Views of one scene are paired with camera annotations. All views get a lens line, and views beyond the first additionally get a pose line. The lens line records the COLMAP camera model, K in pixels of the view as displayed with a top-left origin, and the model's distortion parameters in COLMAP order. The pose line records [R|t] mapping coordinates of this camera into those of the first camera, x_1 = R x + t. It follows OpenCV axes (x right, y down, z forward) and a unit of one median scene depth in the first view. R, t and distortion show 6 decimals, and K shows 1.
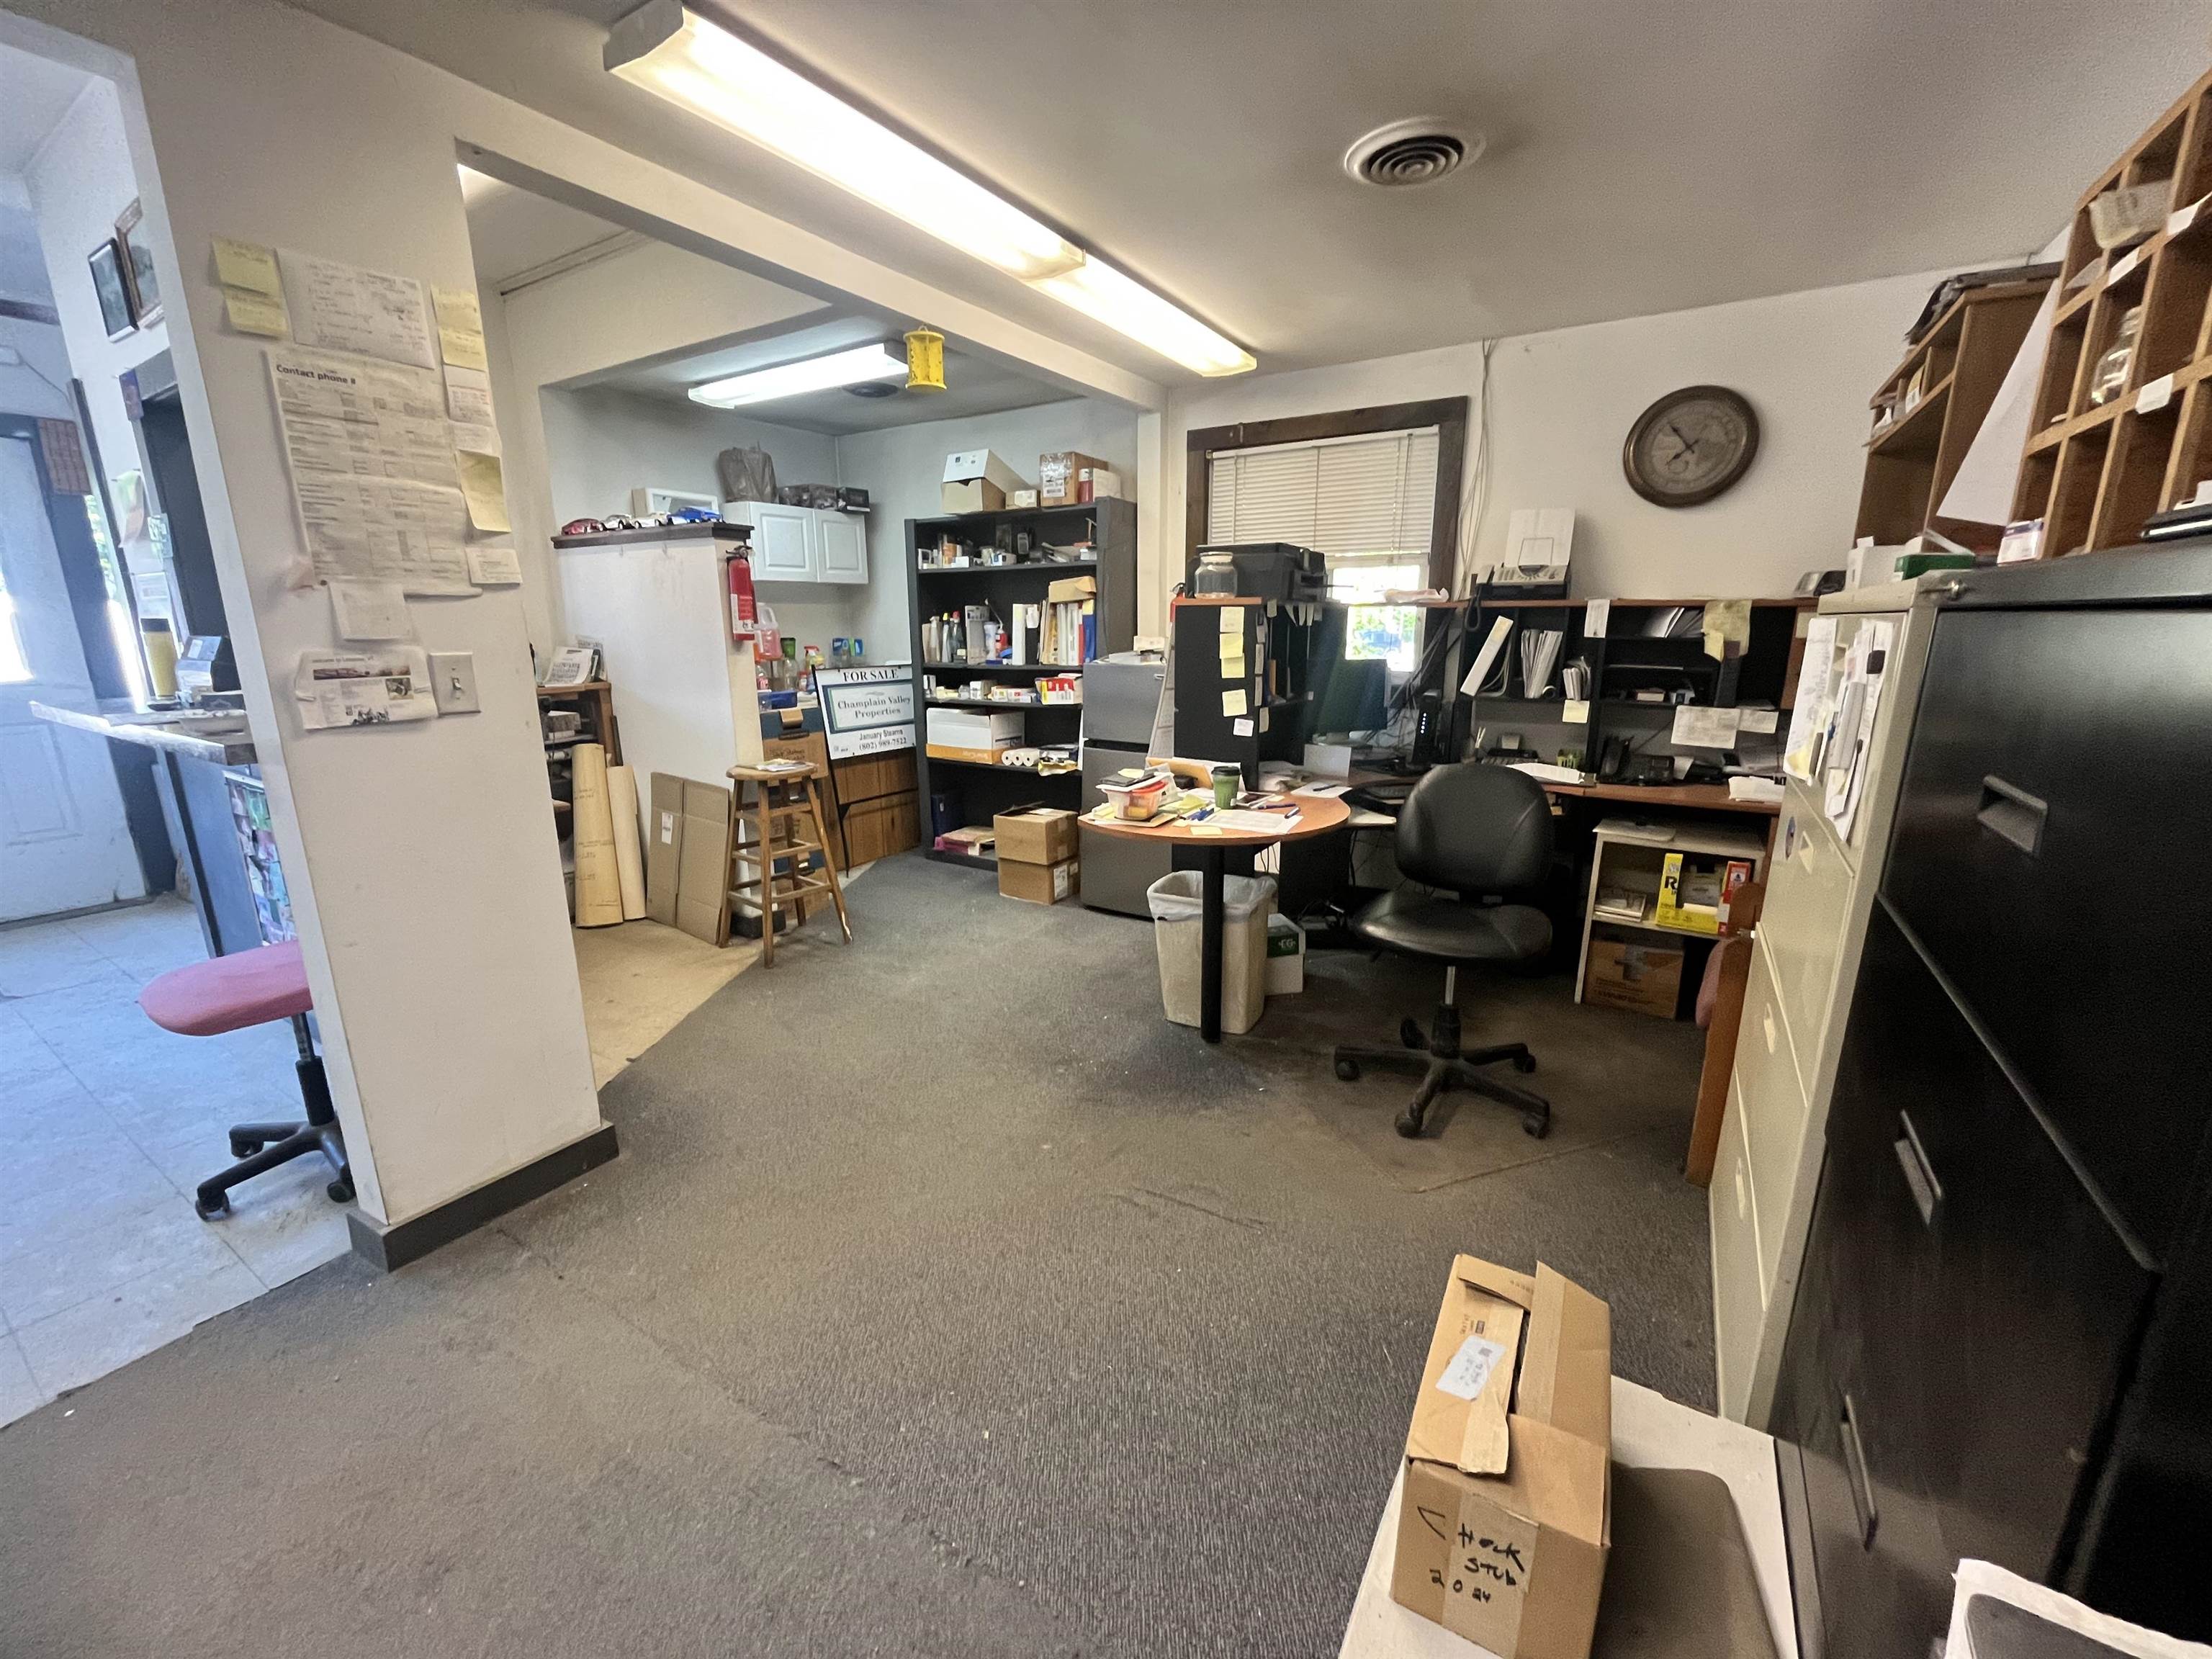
lens RADIAL K [[899.6, 0, 1098.7], [0, 899.6, 830.6], [0, 0, 1]] dist [-0.002811, -0.000344]
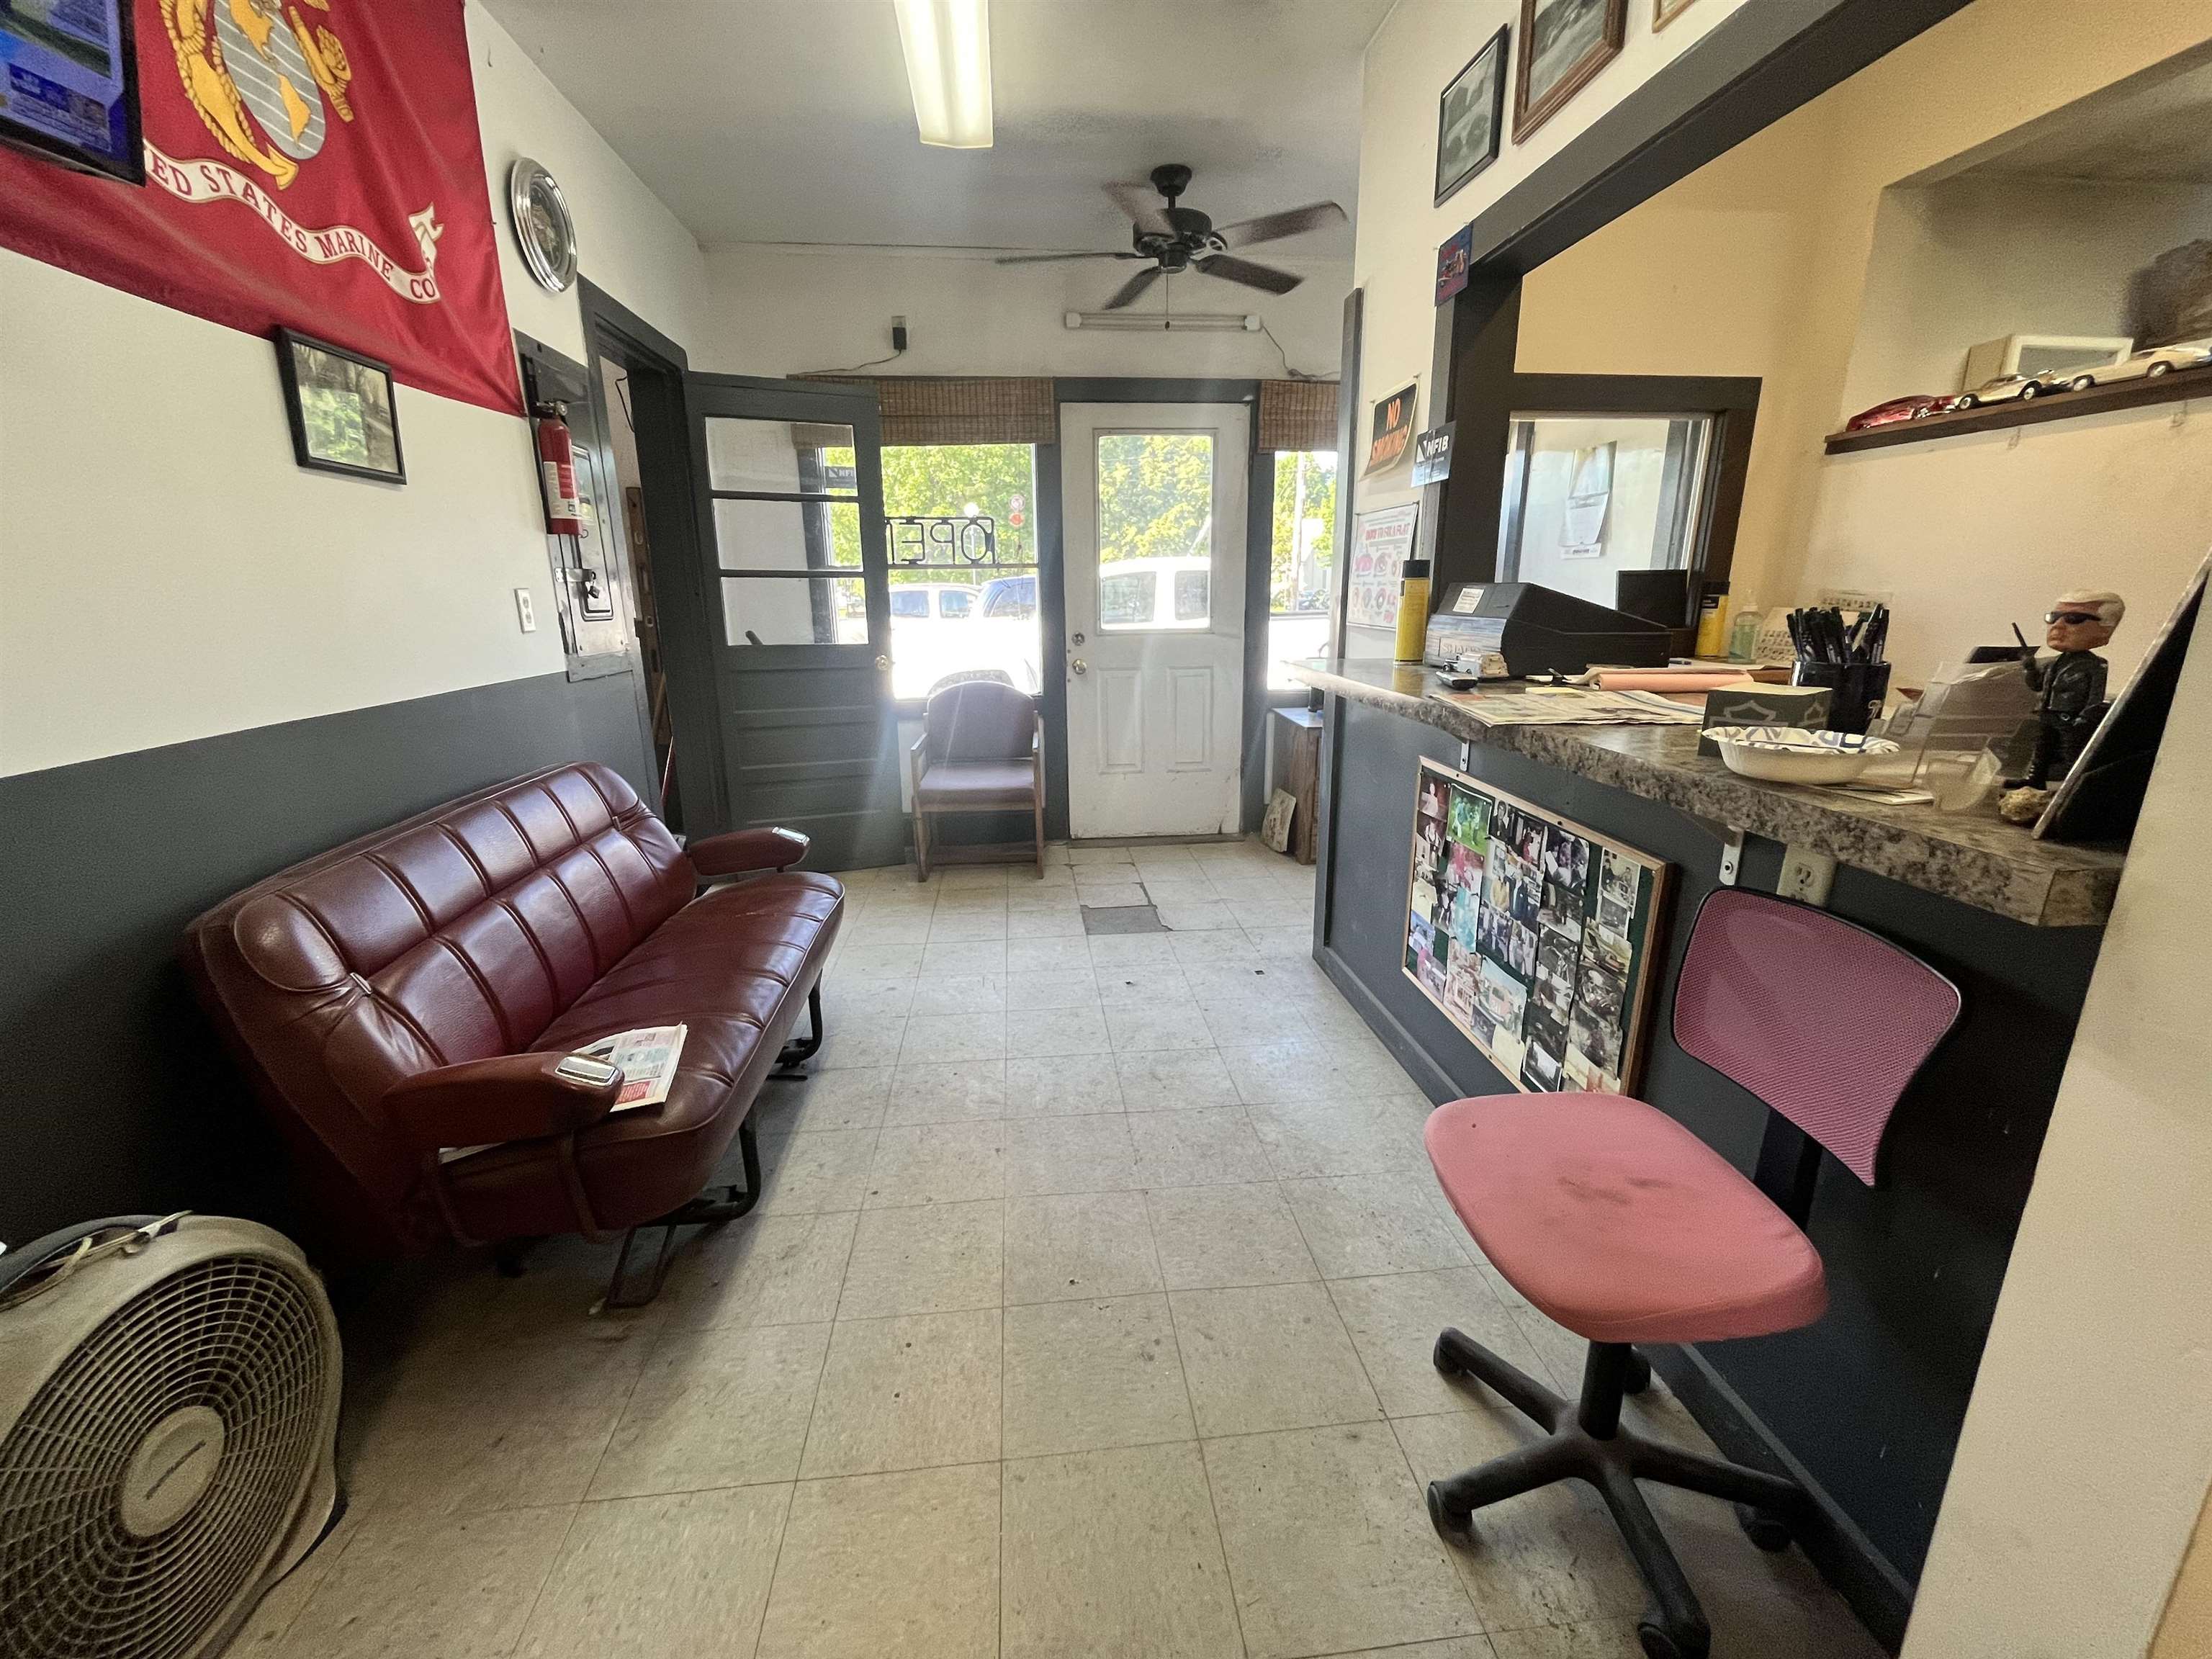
lens RADIAL K [[899.6, 0, 1108.1], [0, 899.6, 821.1], [0, 0, 1]] dist [-0.002811, -0.000344]
pose [[0.624311, 0.196530, -0.756050, -0.403435], [-0.170810, 0.978759, 0.113375, -0.040779], [0.762273, 0.058360, 0.644619, 0.209998]]
